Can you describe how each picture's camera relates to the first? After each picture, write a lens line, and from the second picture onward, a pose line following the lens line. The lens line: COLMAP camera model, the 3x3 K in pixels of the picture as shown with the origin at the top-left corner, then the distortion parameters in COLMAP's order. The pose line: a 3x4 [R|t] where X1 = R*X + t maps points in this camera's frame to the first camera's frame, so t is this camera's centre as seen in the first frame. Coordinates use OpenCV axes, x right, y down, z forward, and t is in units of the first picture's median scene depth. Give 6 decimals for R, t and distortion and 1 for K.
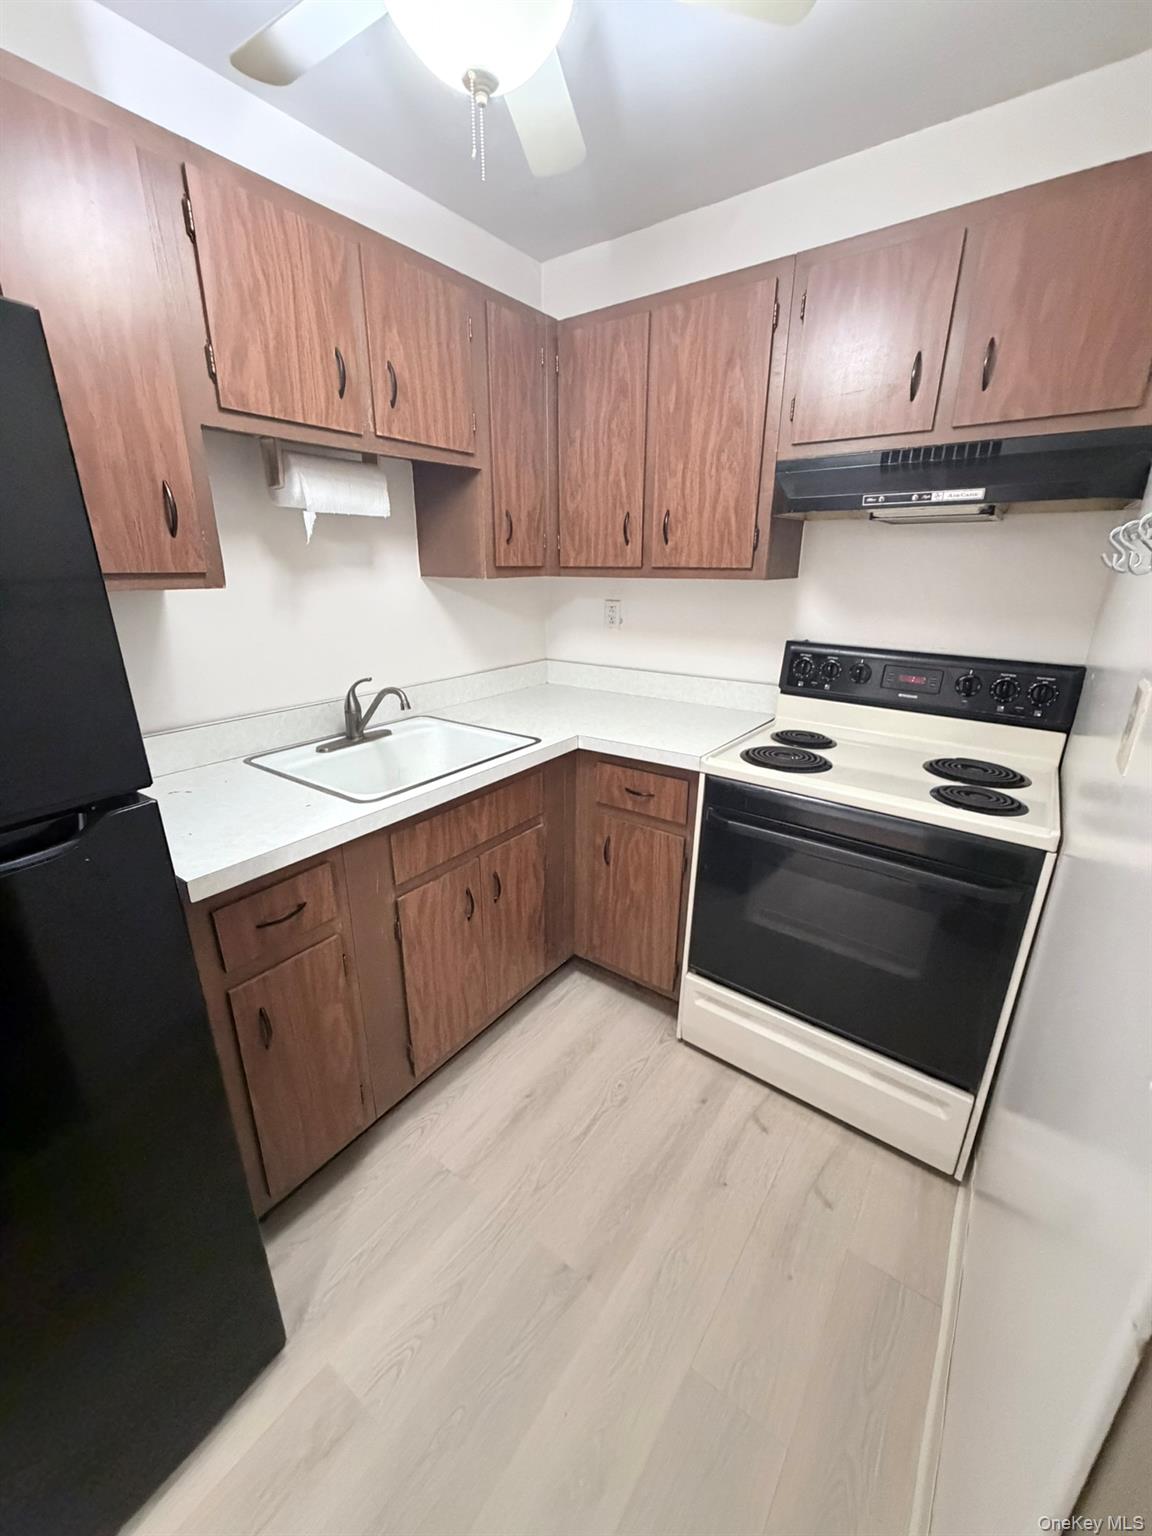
lens RADIAL K [[612.0, 0, 573.2], [0, 612.0, 765.1], [0, 0, 1]] dist [-0.001213, 0.001383]
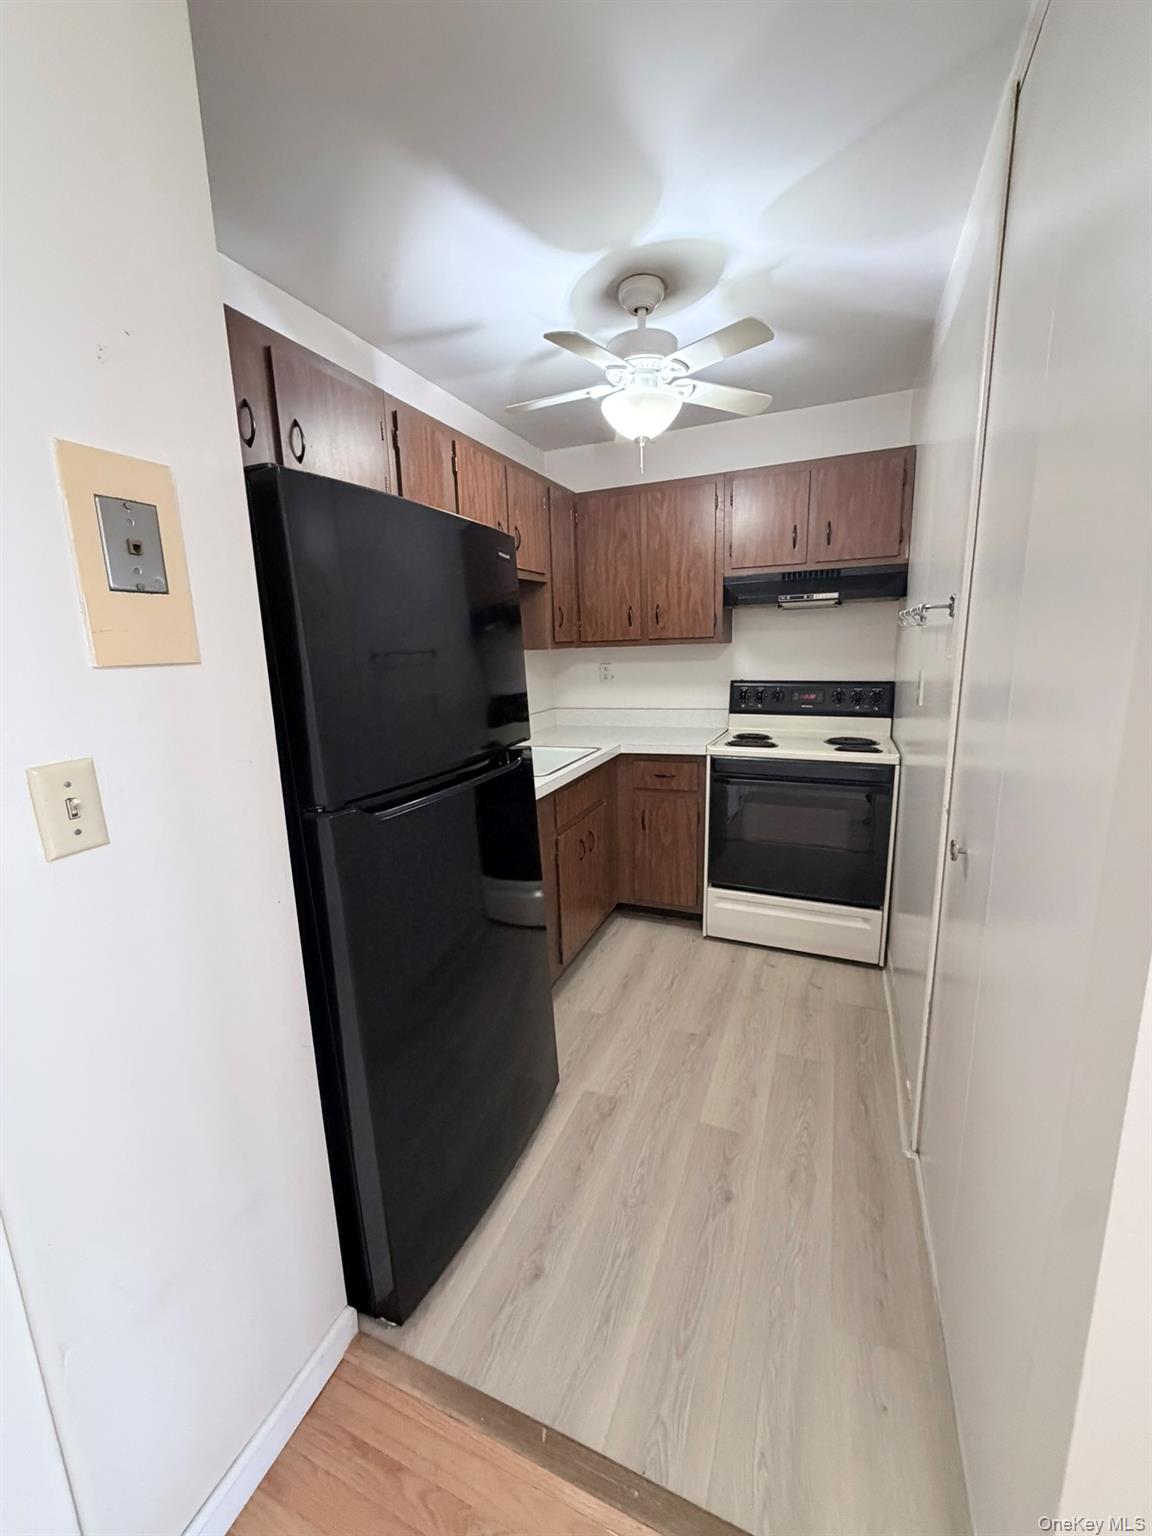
lens RADIAL K [[612.0, 0, 576.3], [0, 612.0, 766.8], [0, 0, 1]] dist [-0.001213, 0.001383]
pose [[0.971730, -0.078643, 0.222611, -0.485761], [0.106370, 0.987604, -0.115428, 0.187652], [-0.210774, 0.135844, 0.968050, -0.508075]]
